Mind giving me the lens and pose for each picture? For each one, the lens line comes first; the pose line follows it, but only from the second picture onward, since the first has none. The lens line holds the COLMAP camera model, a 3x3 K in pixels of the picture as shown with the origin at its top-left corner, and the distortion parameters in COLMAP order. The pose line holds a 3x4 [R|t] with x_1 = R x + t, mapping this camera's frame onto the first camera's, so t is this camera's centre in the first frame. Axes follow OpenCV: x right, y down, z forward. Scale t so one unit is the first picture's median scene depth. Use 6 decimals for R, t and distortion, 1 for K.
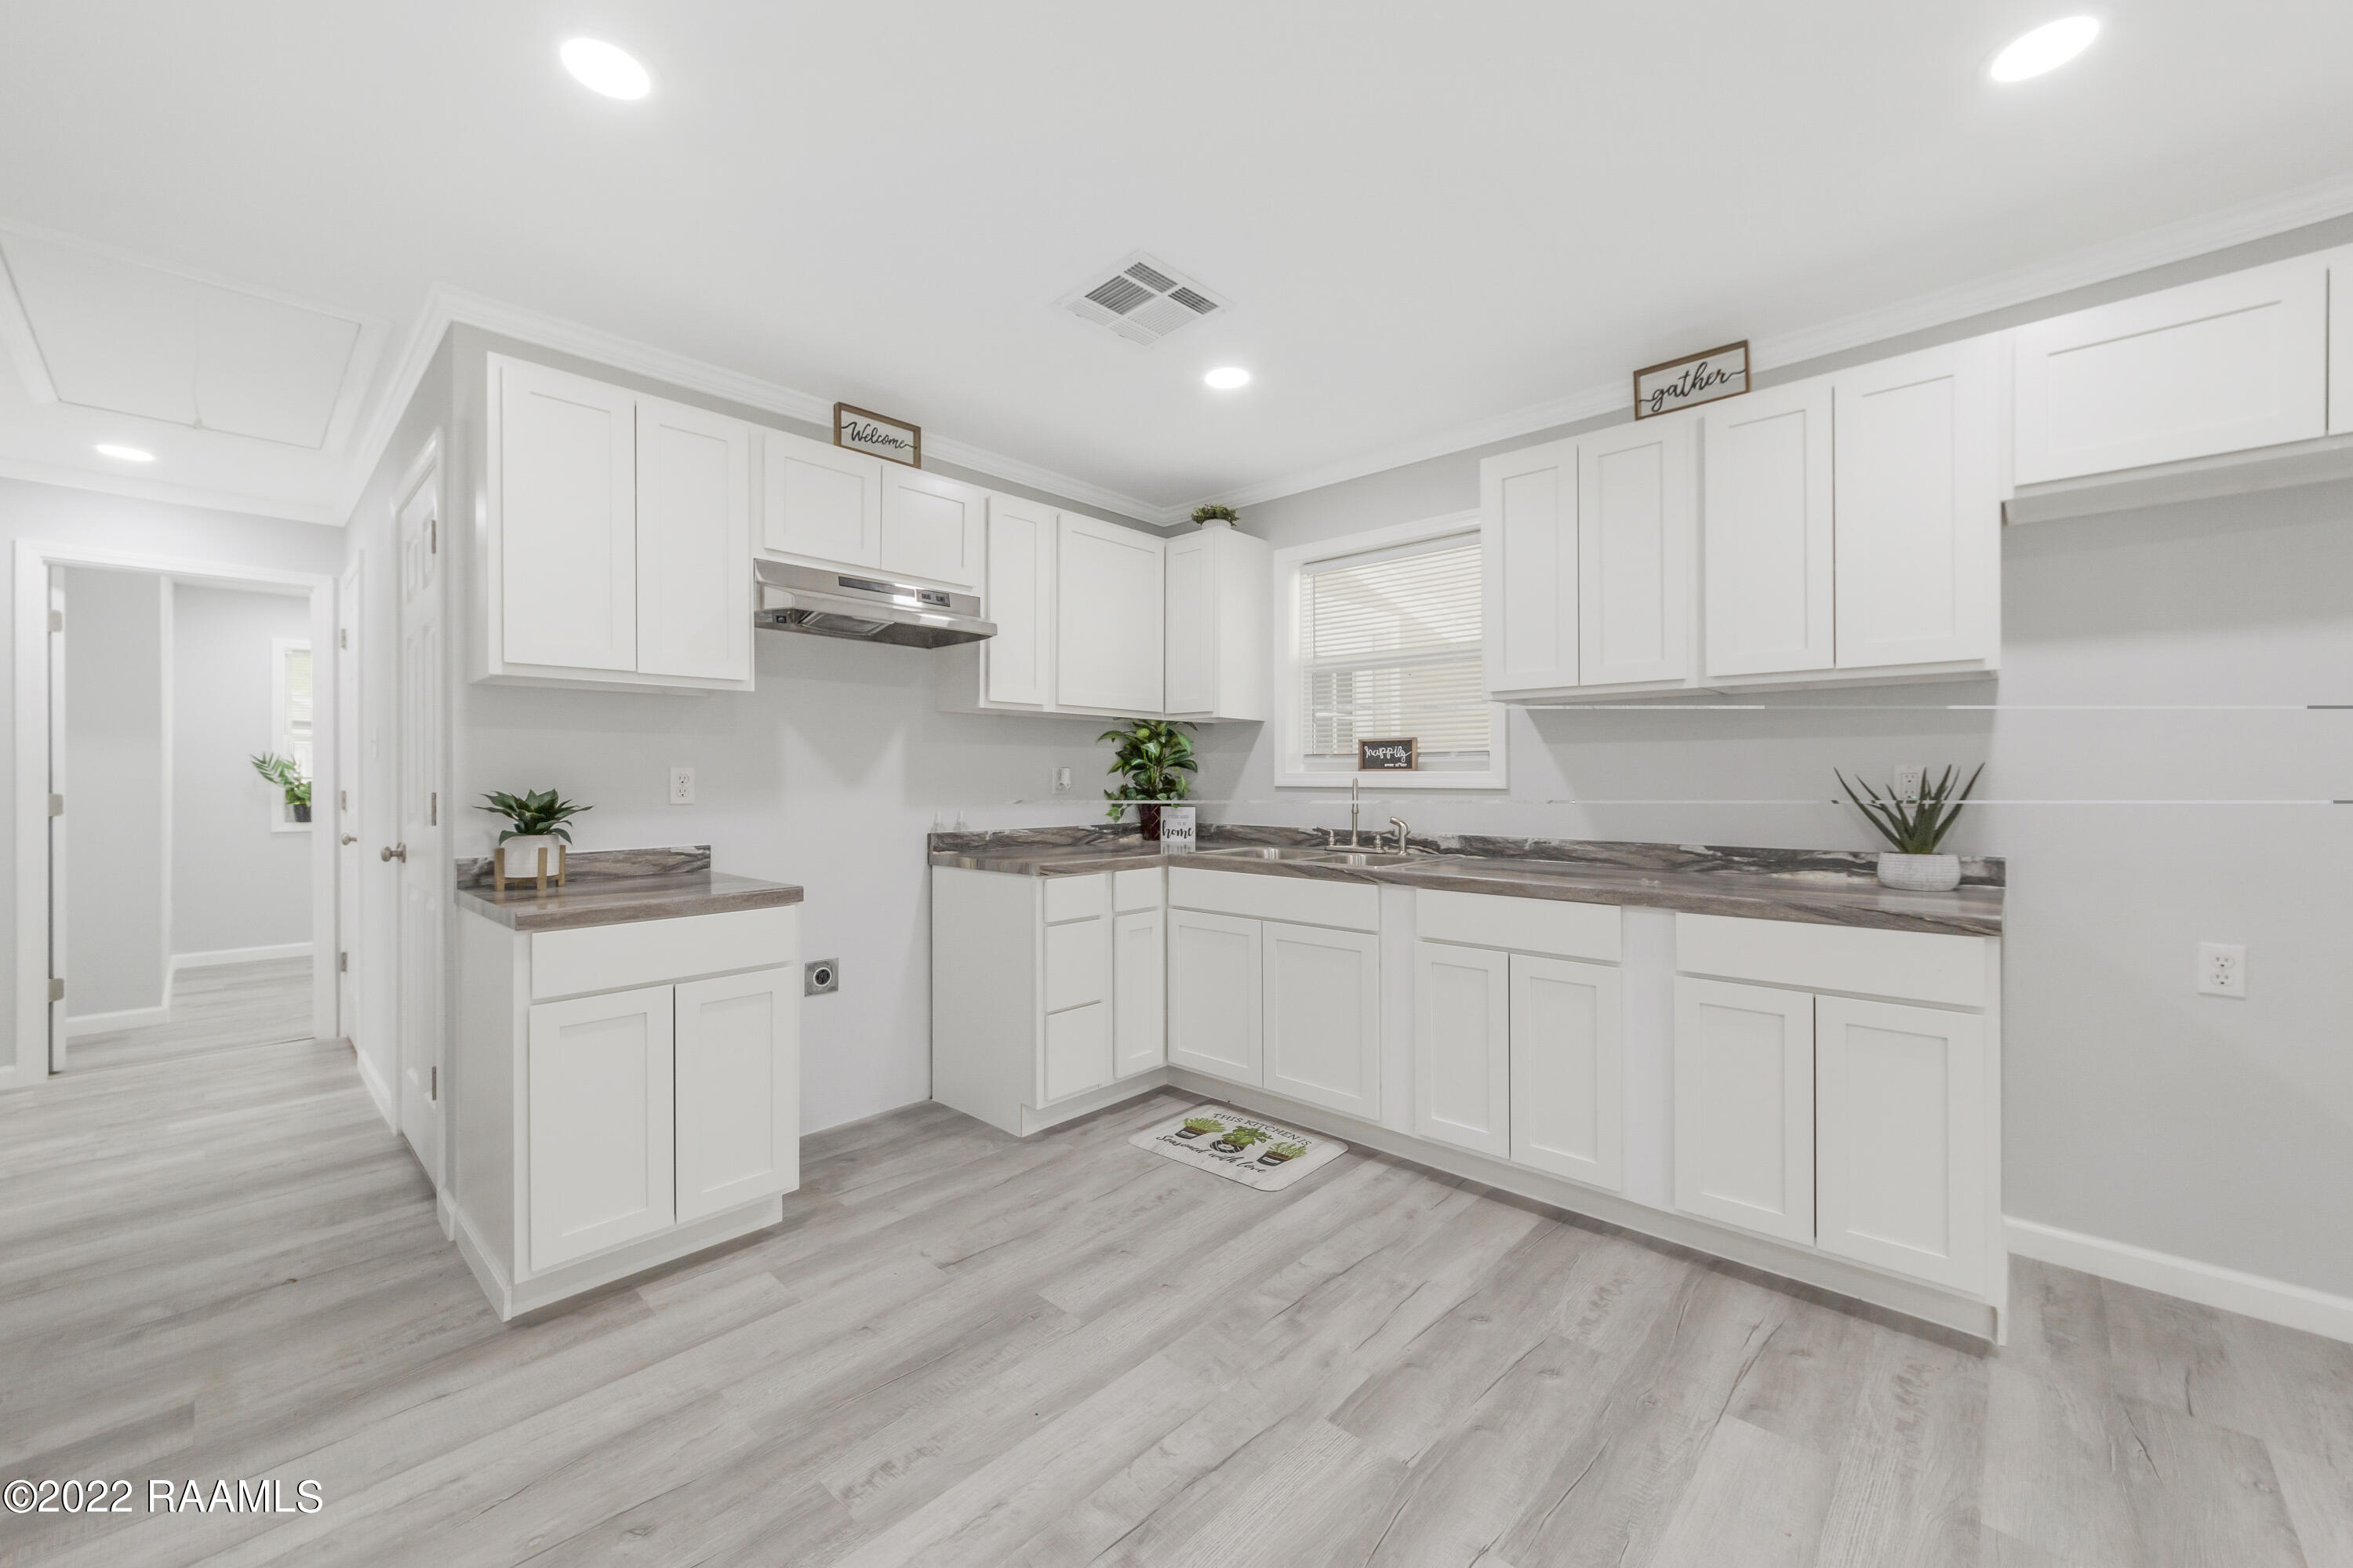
lens RADIAL K [[915.8, 0, 1171.2], [0, 915.8, 771.4], [0, 0, 1]] dist [-0.001269, 0.002330]
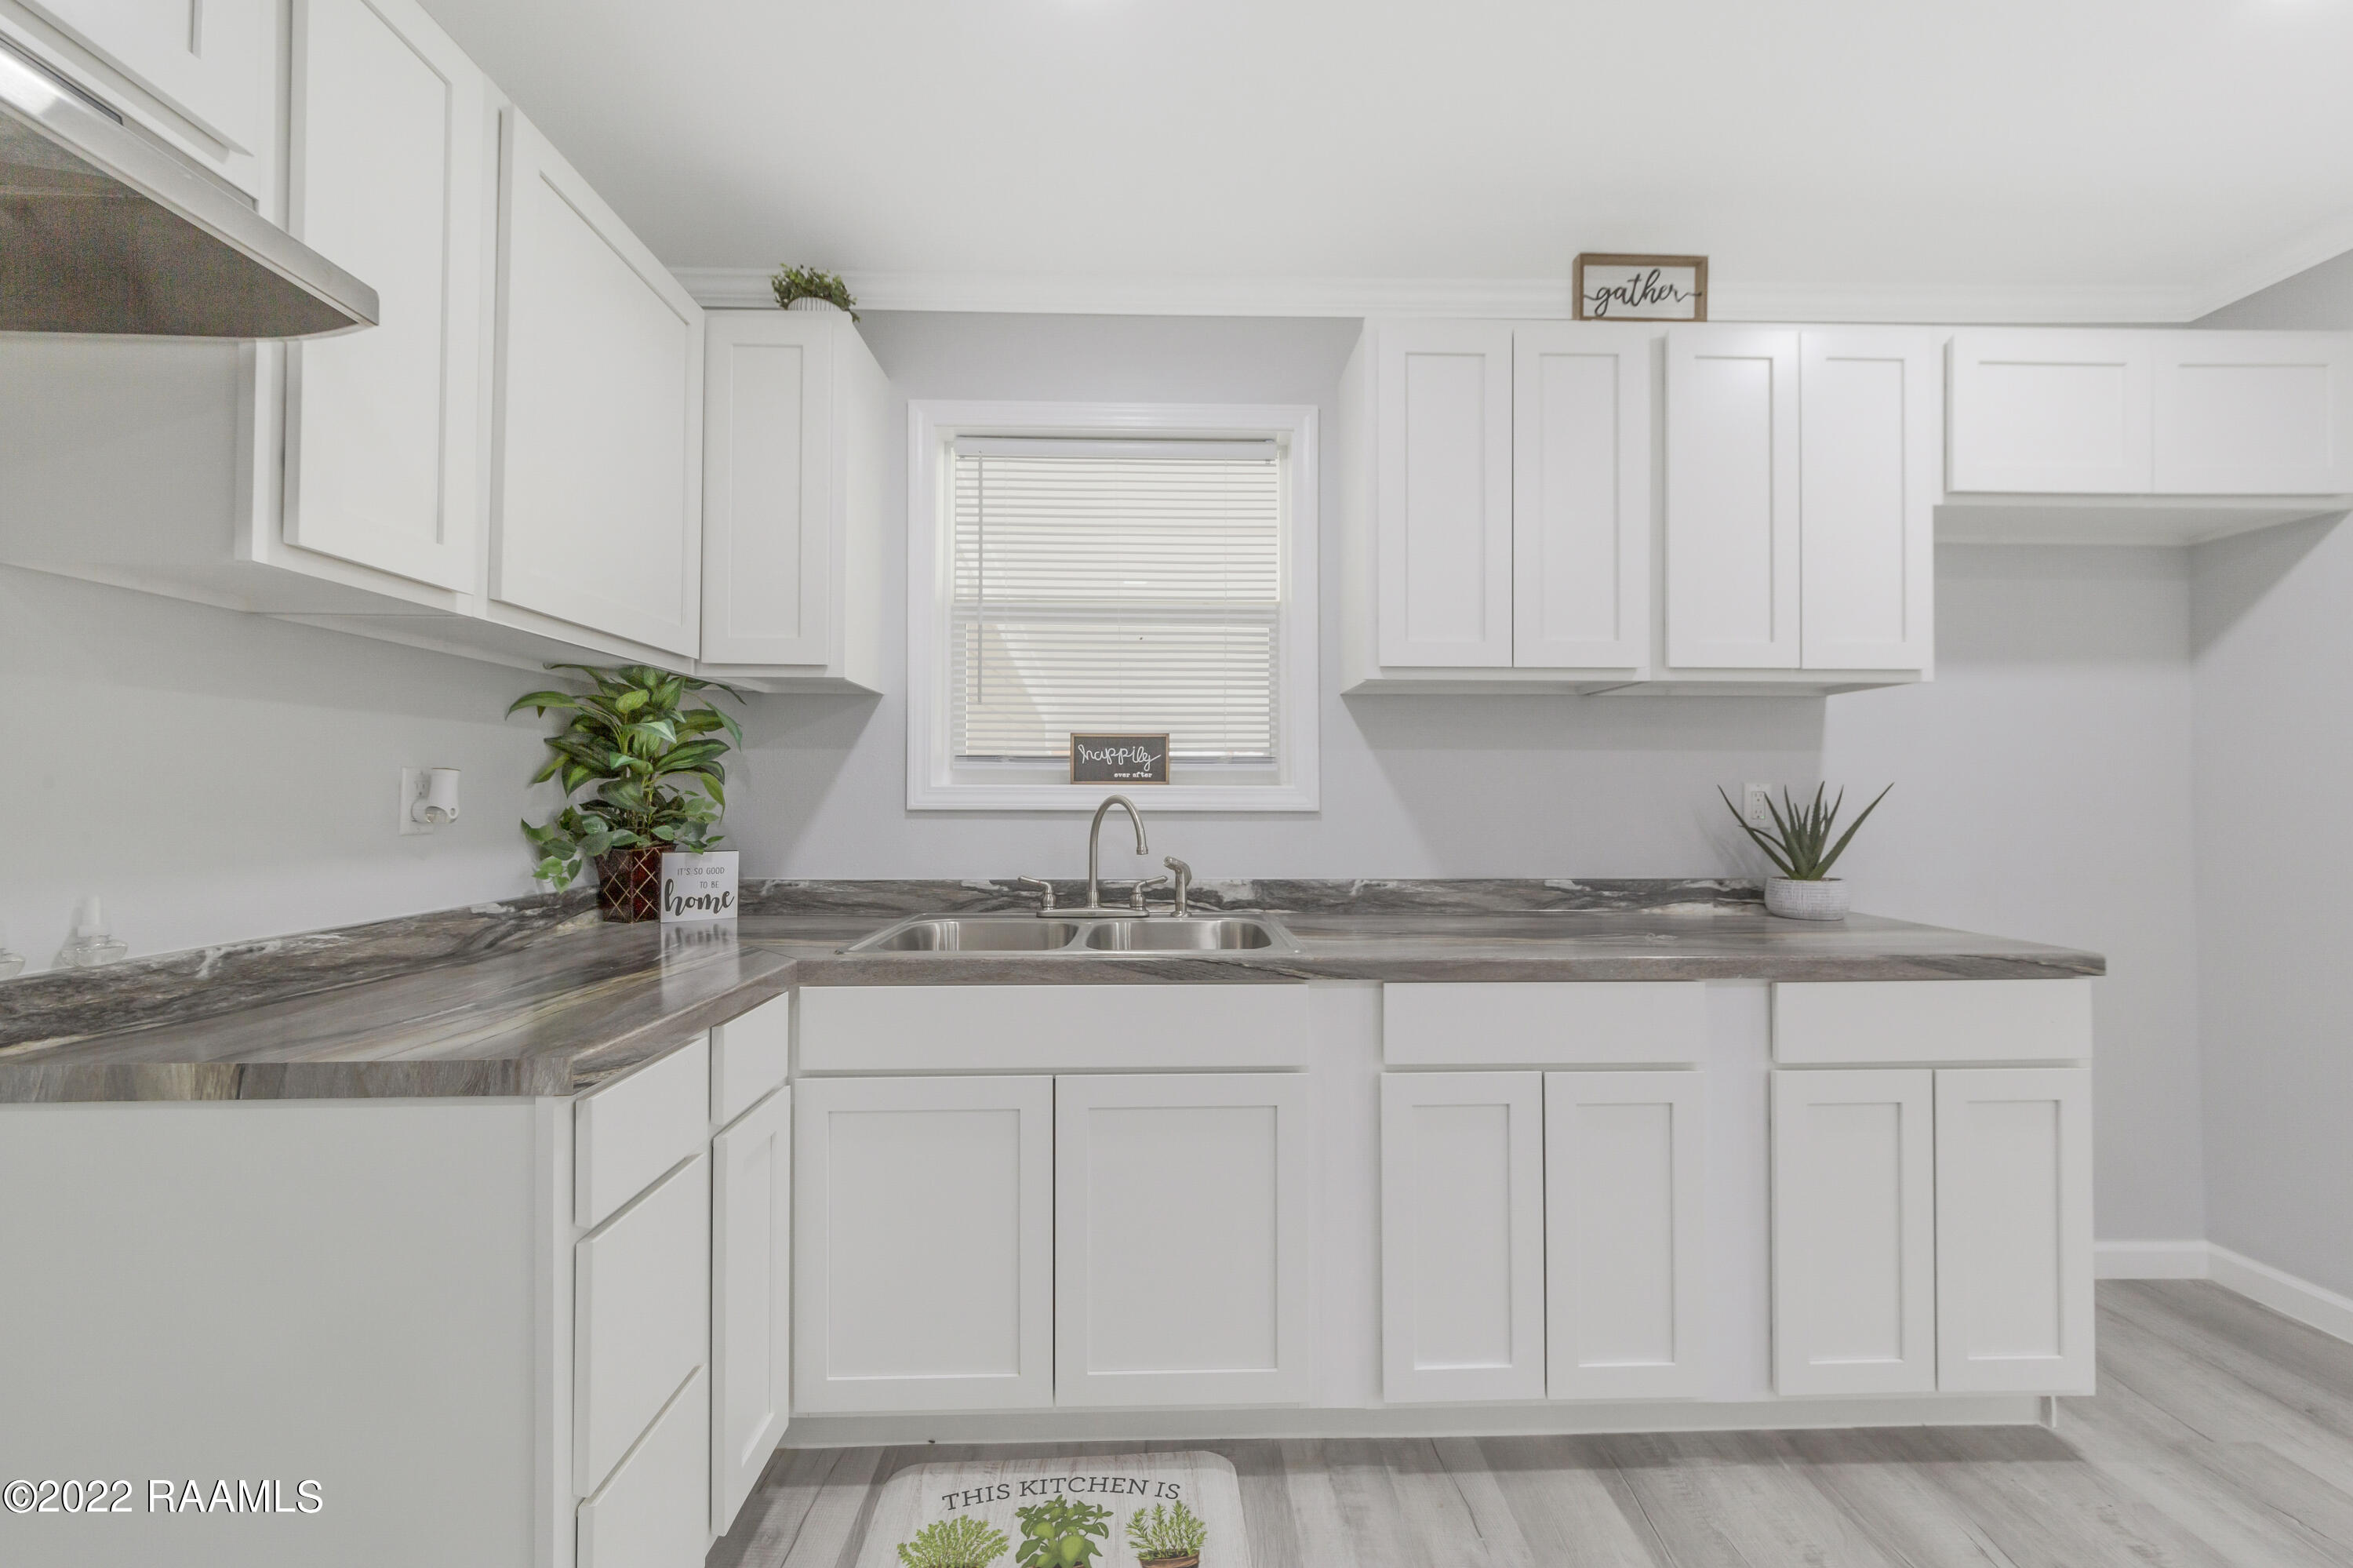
lens RADIAL K [[915.8, 0, 1178.8], [0, 915.8, 785.2], [0, 0, 1]] dist [-0.001269, 0.002330]
pose [[0.709550, 0.009852, 0.704586, -0.246346], [-0.006864, 0.999951, -0.007070, 0.005741], [-0.704621, 0.000180, 0.709583, 0.686767]]
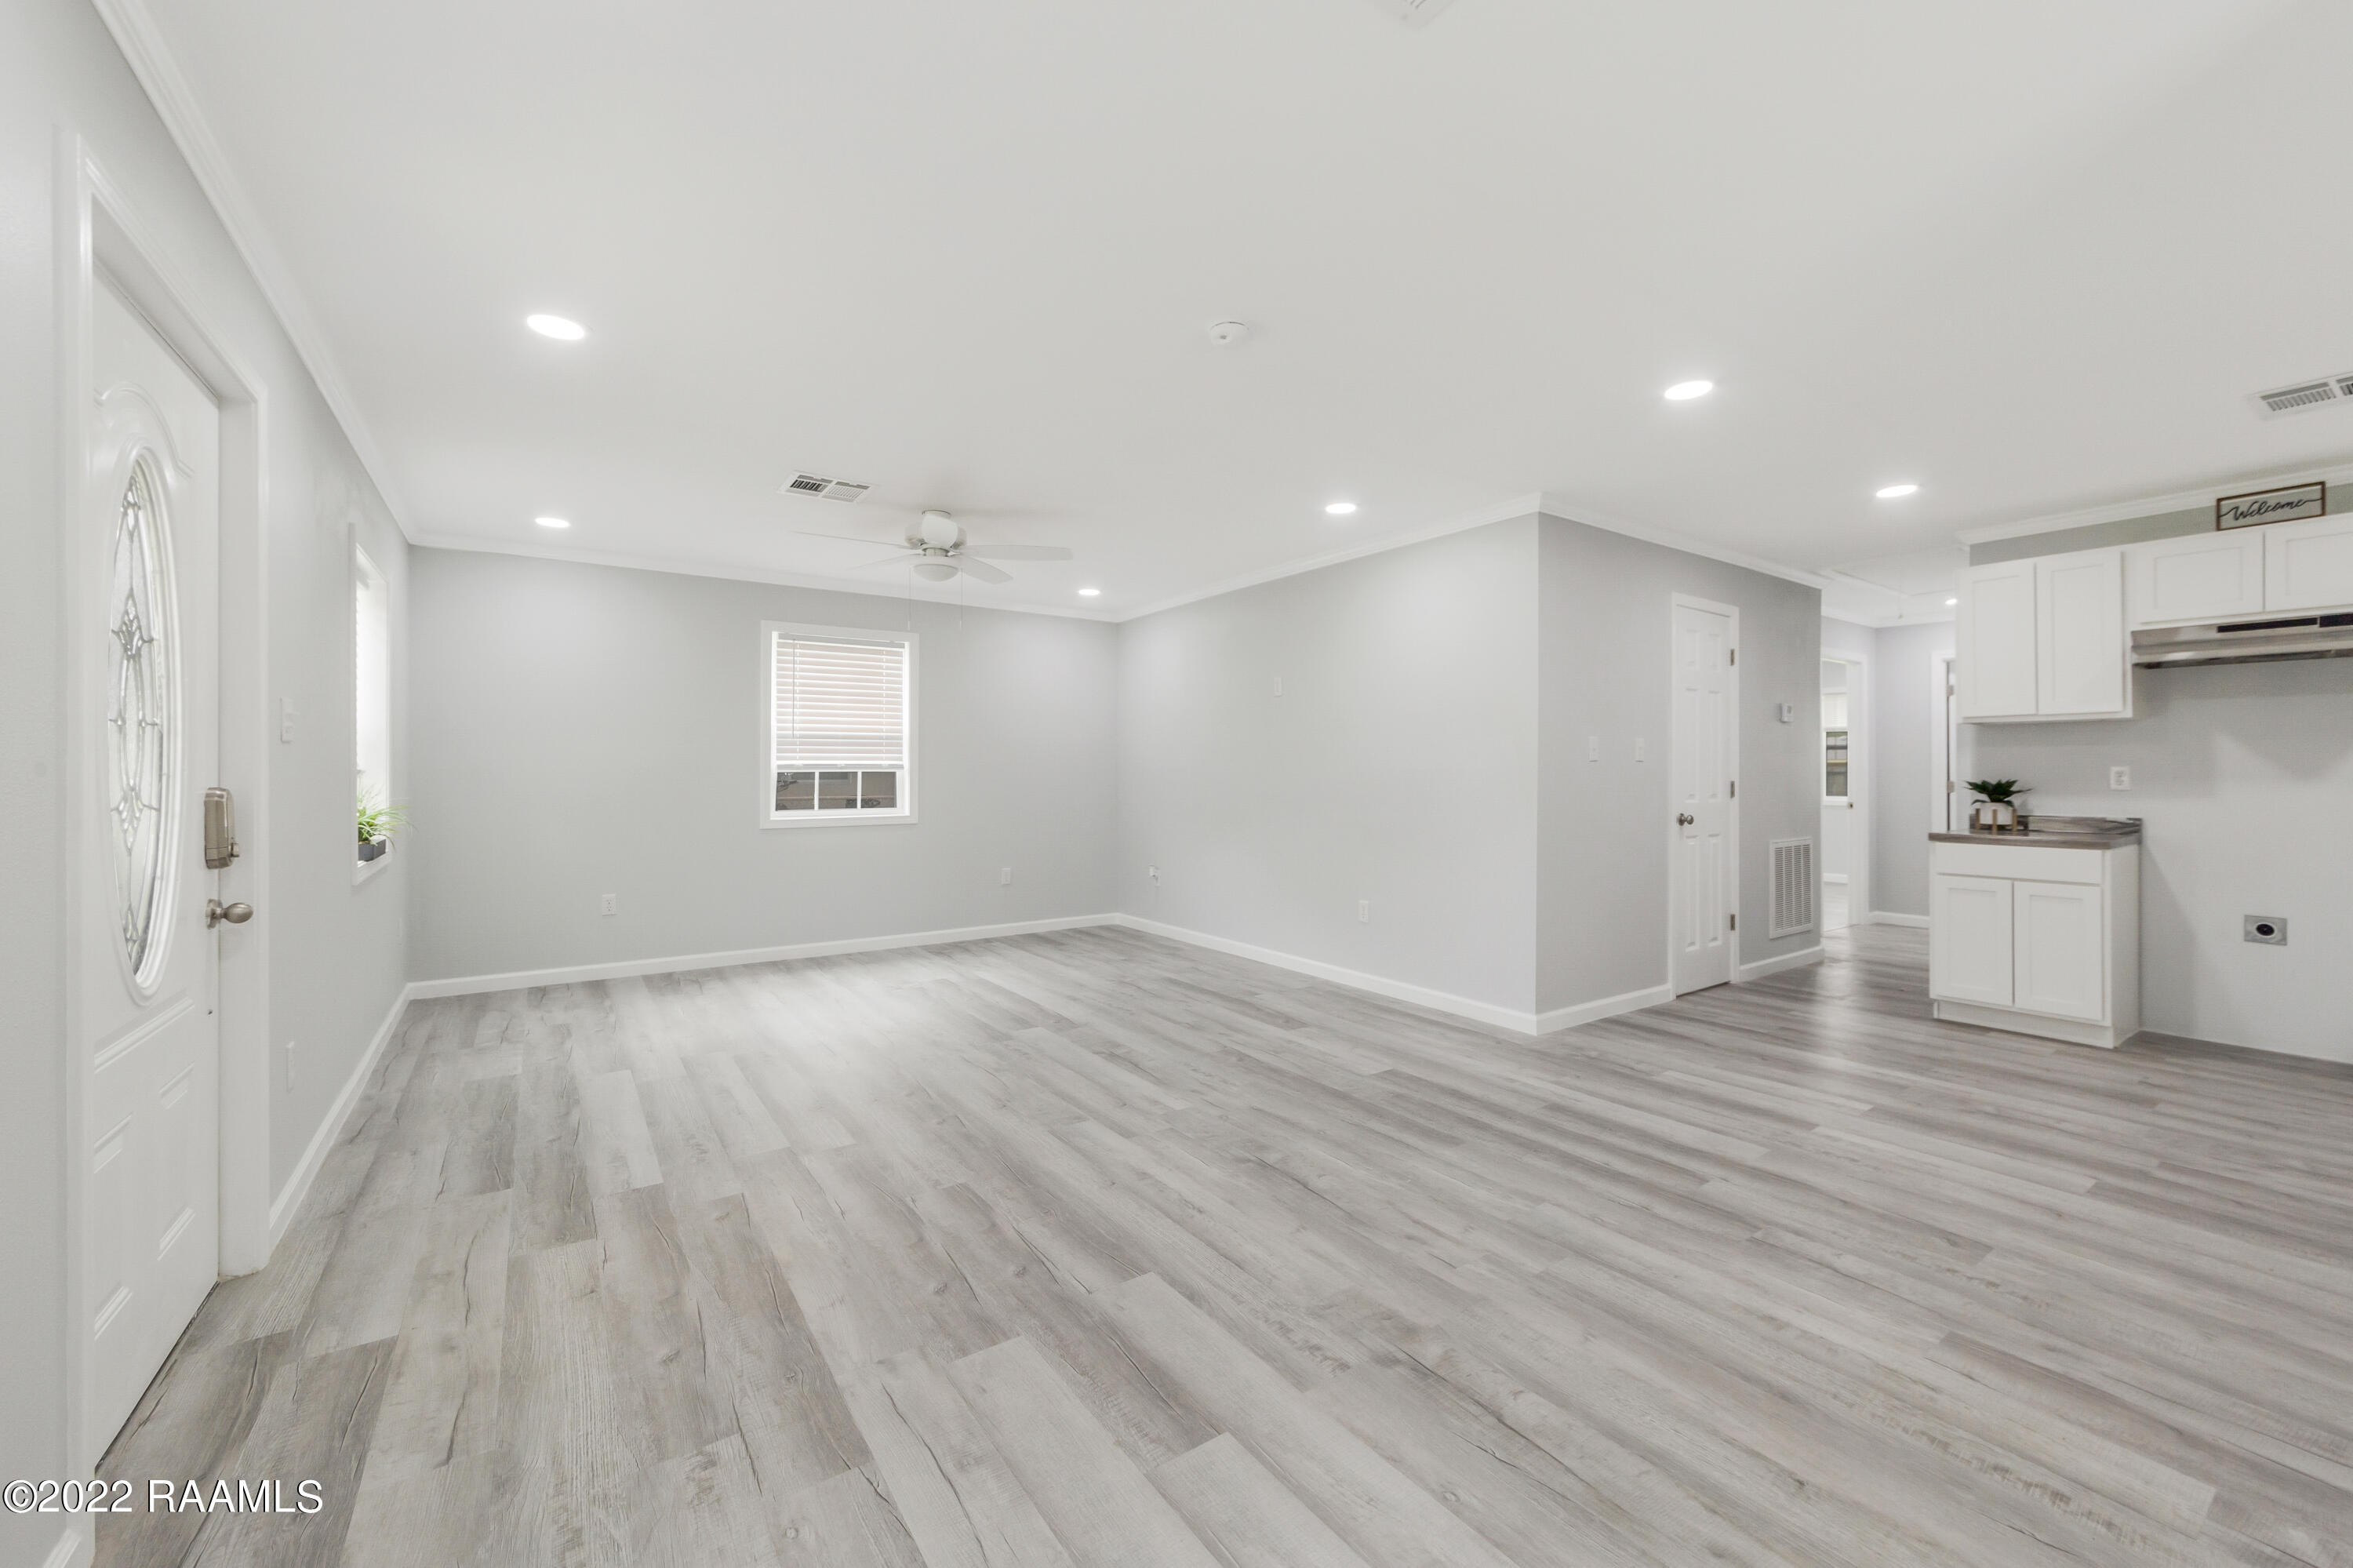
lens RADIAL K [[915.8, 0, 1193.3], [0, 915.8, 768.7], [0, 0, 1]] dist [-0.001269, 0.002330]
pose [[-0.191842, -0.003195, -0.981421, 1.355428], [0.004555, 0.999981, -0.004146, -0.001537], [0.981415, -0.005265, -0.191824, -0.251288]]
